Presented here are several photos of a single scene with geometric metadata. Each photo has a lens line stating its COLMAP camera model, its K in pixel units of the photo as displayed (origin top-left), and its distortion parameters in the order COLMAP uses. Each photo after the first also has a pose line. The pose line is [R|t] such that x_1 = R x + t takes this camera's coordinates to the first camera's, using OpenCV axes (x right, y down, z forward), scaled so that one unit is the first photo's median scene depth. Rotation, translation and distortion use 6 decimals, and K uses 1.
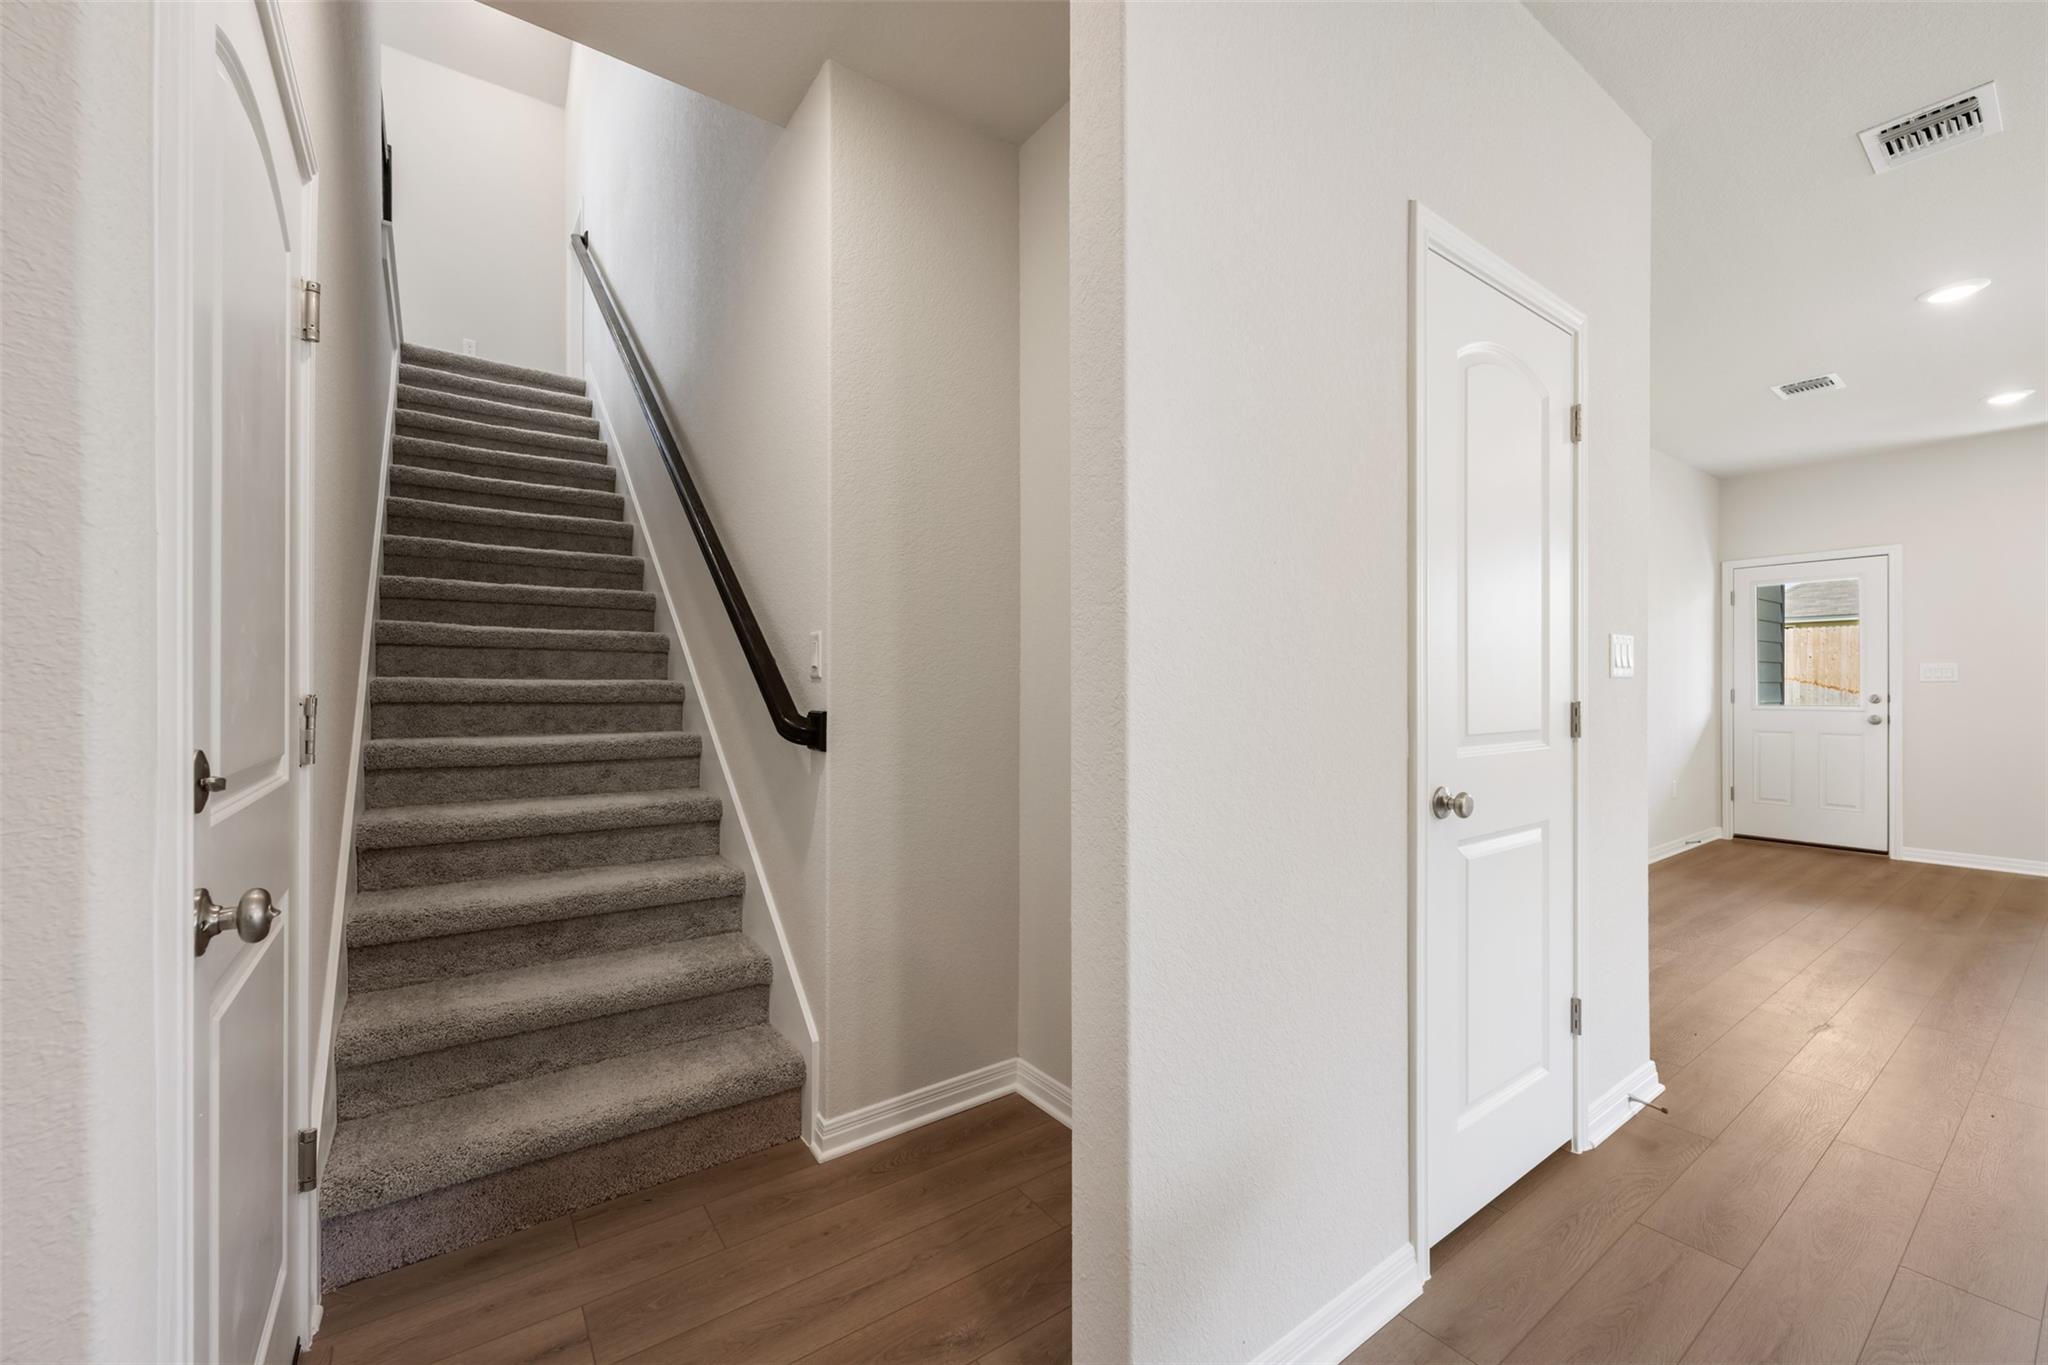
lens RADIAL K [[811.7, 0, 1019.6], [0, 811.7, 688.6], [0, 0, 1]] dist [-0.000871, 0.001232]
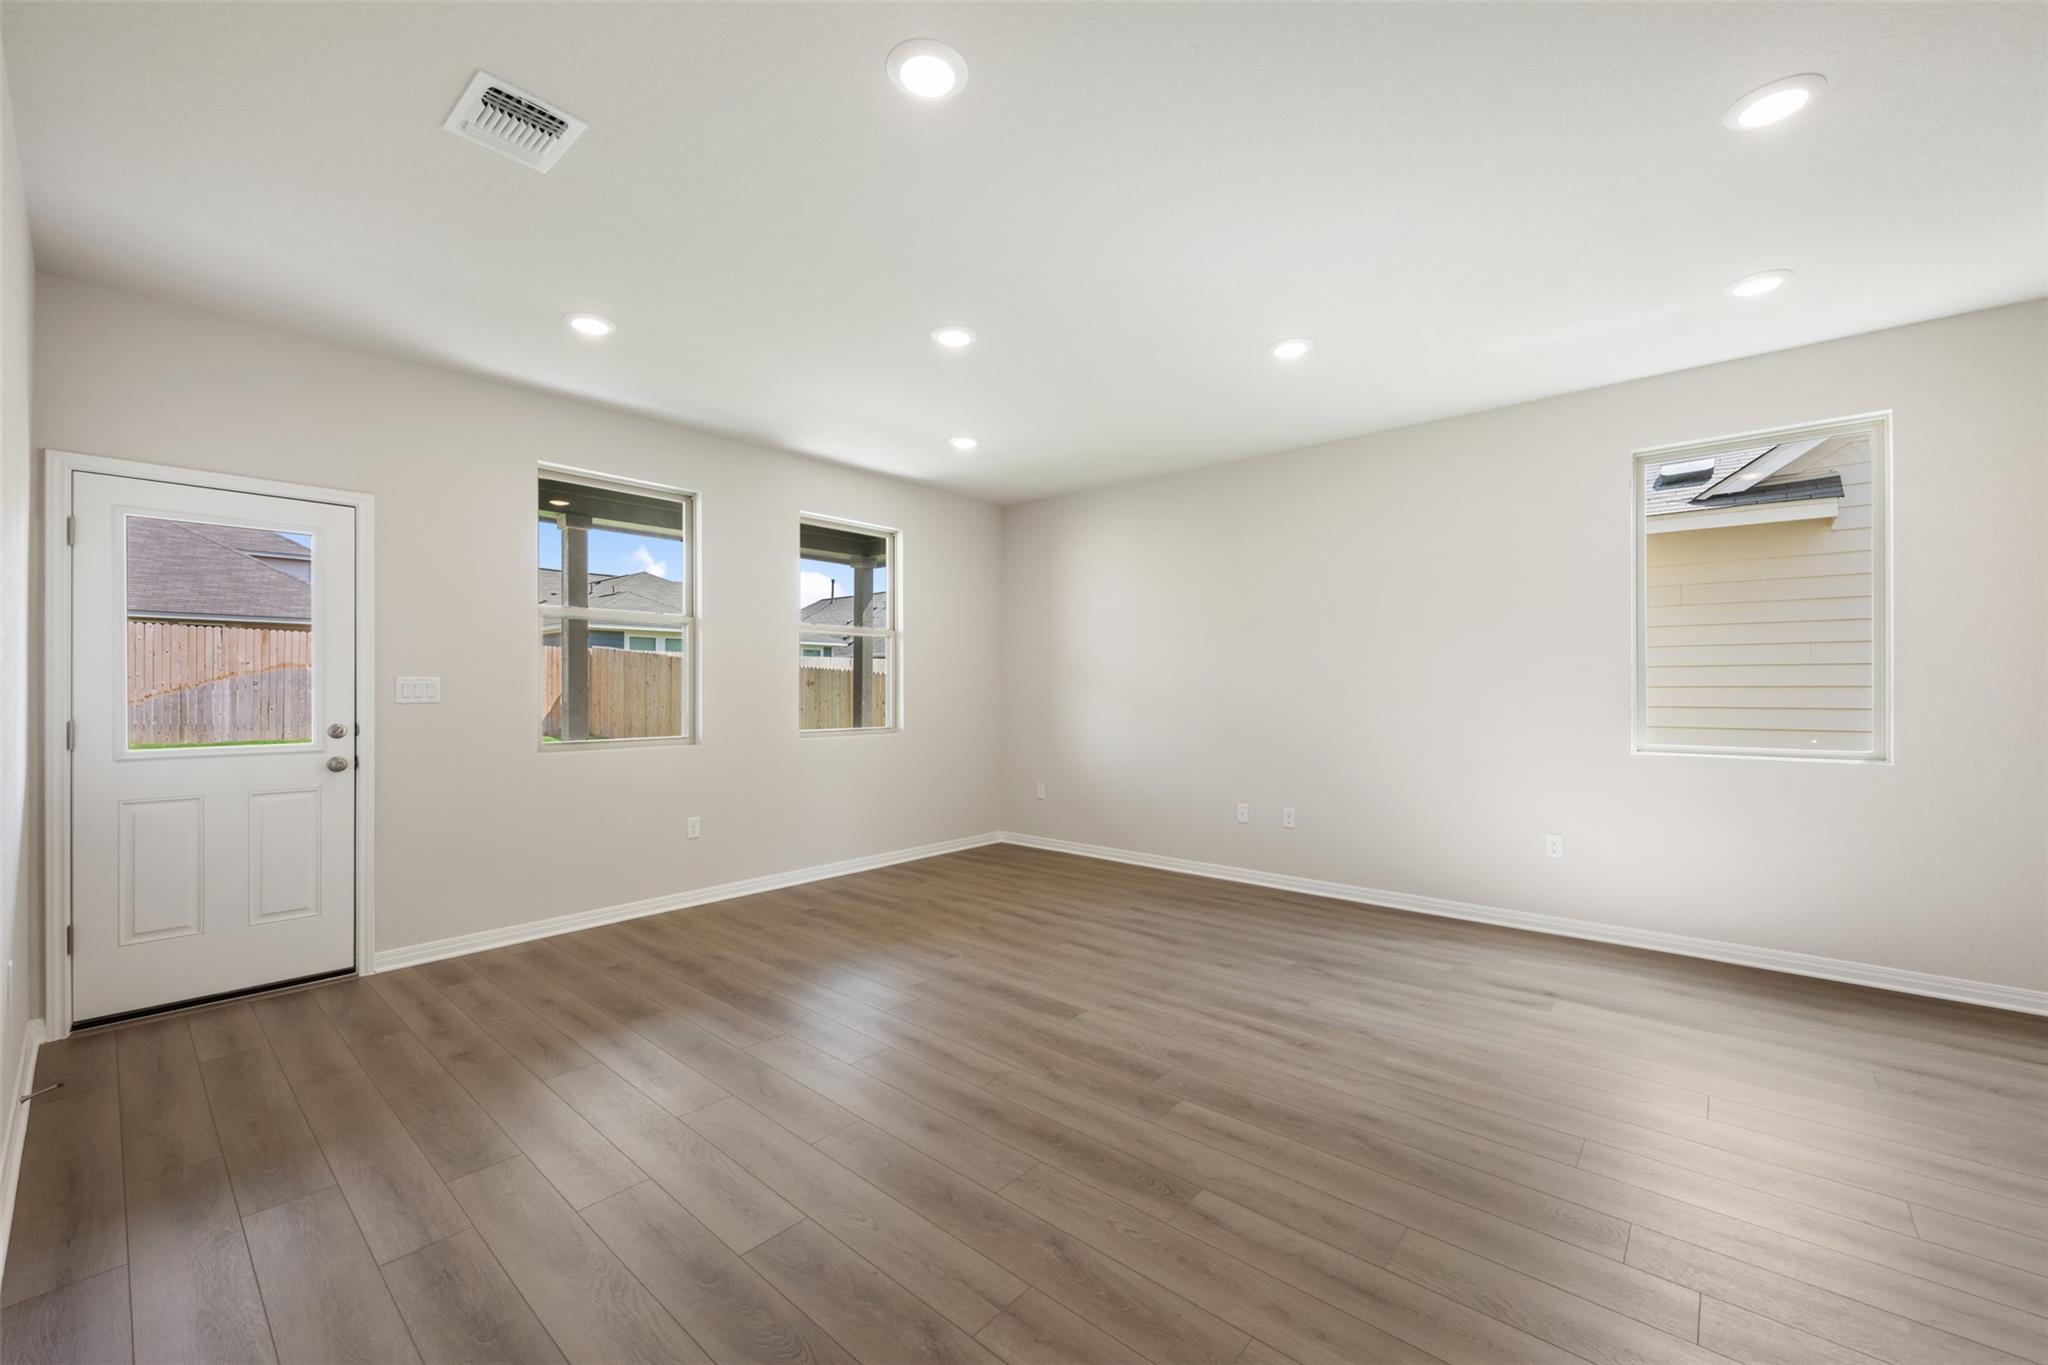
lens RADIAL K [[811.7, 0, 1026.5], [0, 811.7, 688.7], [0, 0, 1]] dist [-0.000871, 0.001232]
pose [[-0.226614, 0.002434, 0.973982, 0.603658], [0.004364, 0.999989, -0.001483, -0.032106], [-0.973975, 0.003914, -0.226622, 1.181084]]
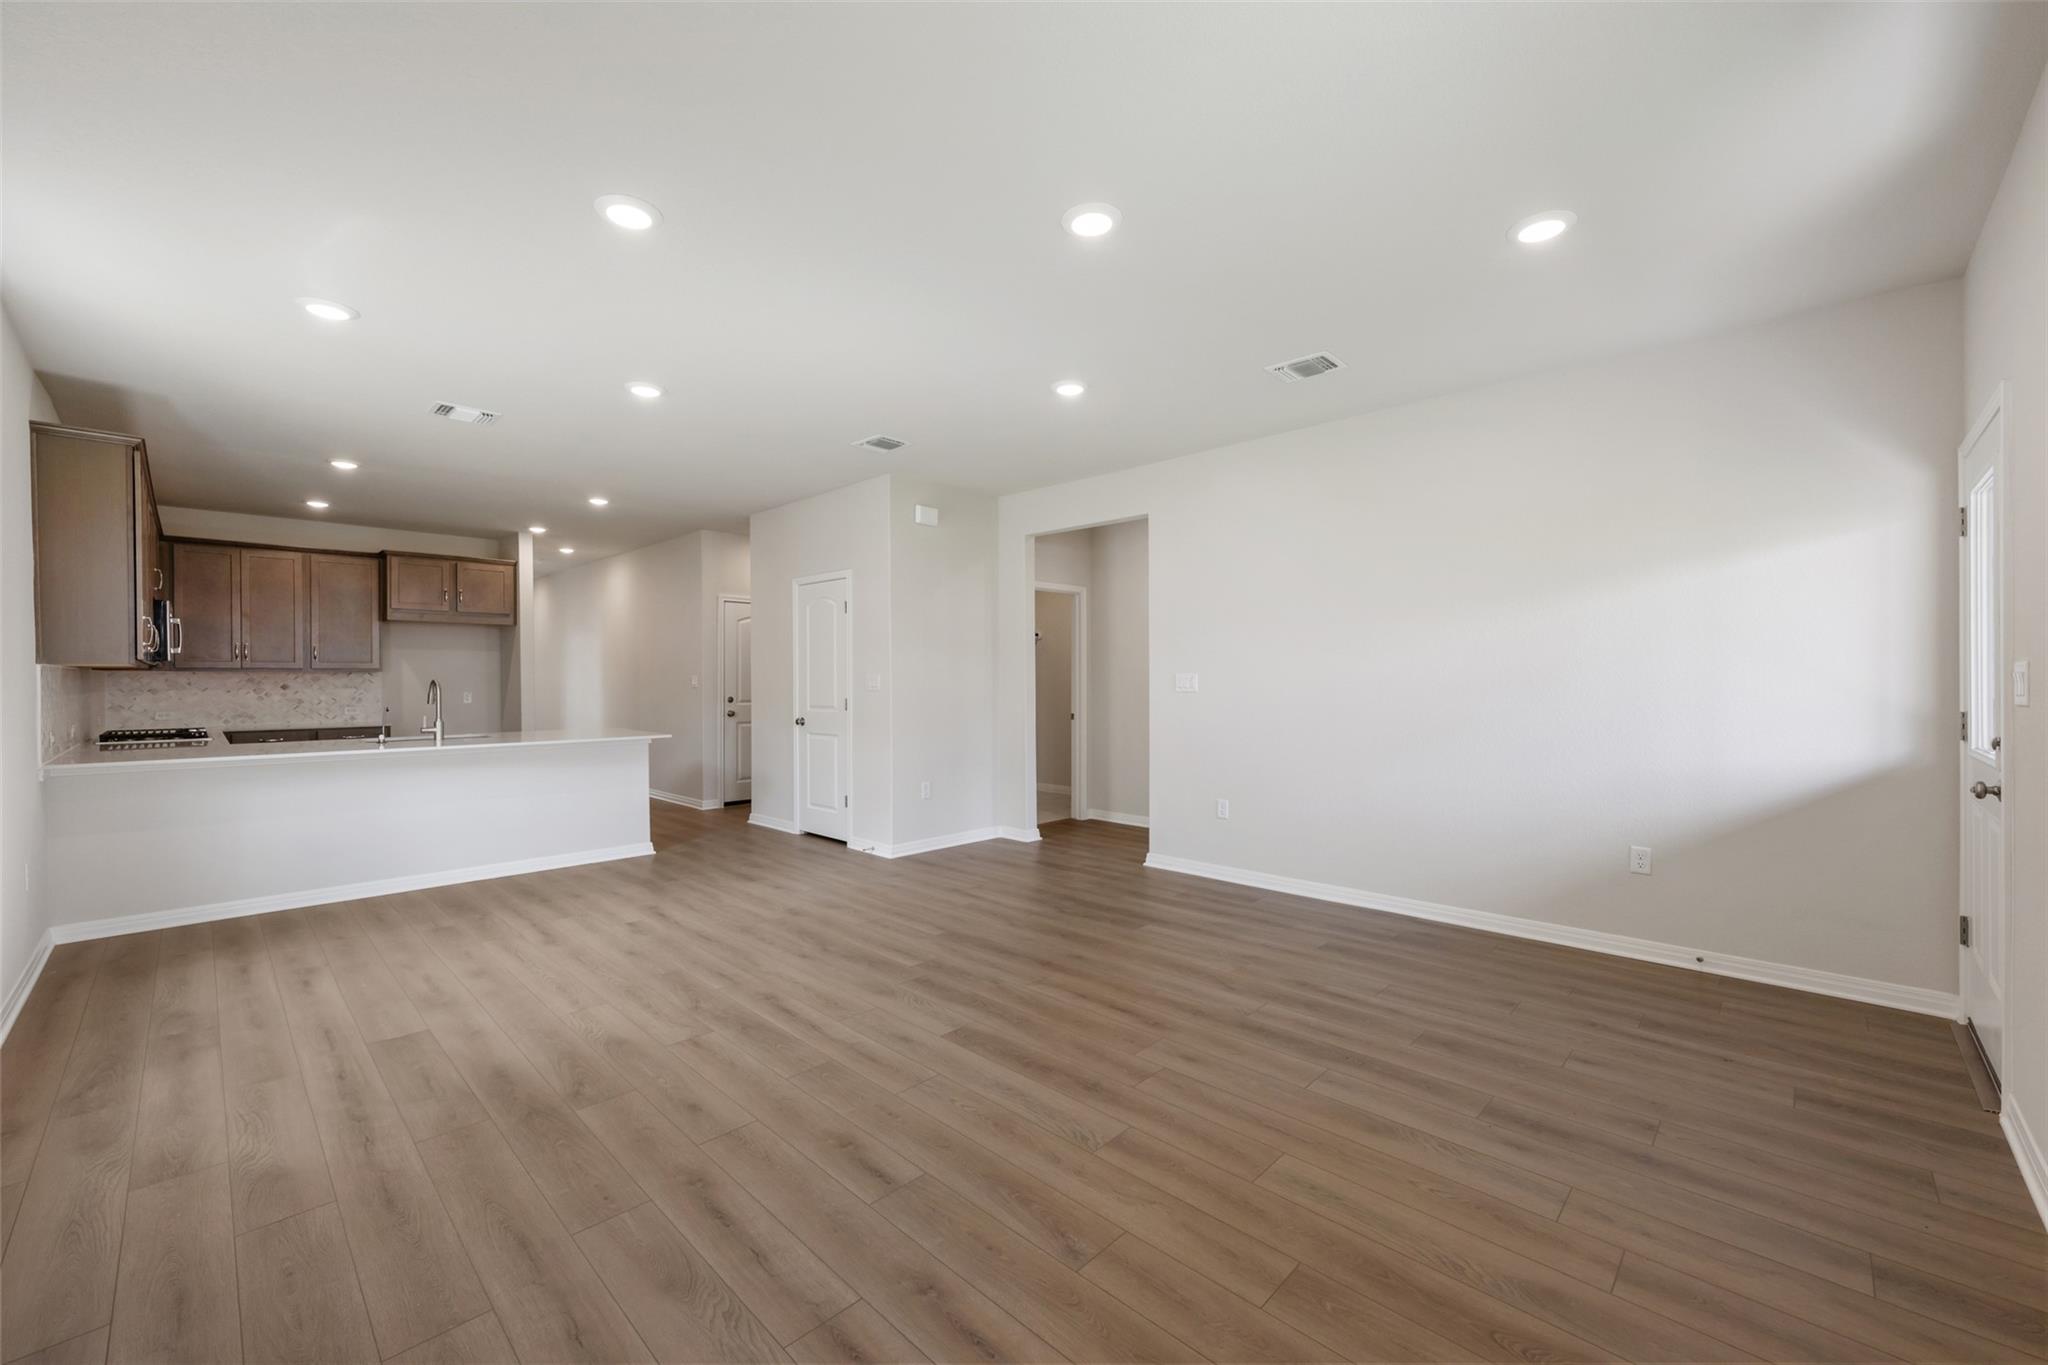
lens RADIAL K [[811.7, 0, 1019.4], [0, 811.7, 681.9], [0, 0, 1]] dist [-0.000871, 0.001232]
pose [[0.167529, 0.004174, -0.985858, 2.644184], [0.000585, 0.999990, 0.004333, -0.040490], [0.985867, -0.001302, 0.167525, 0.785295]]
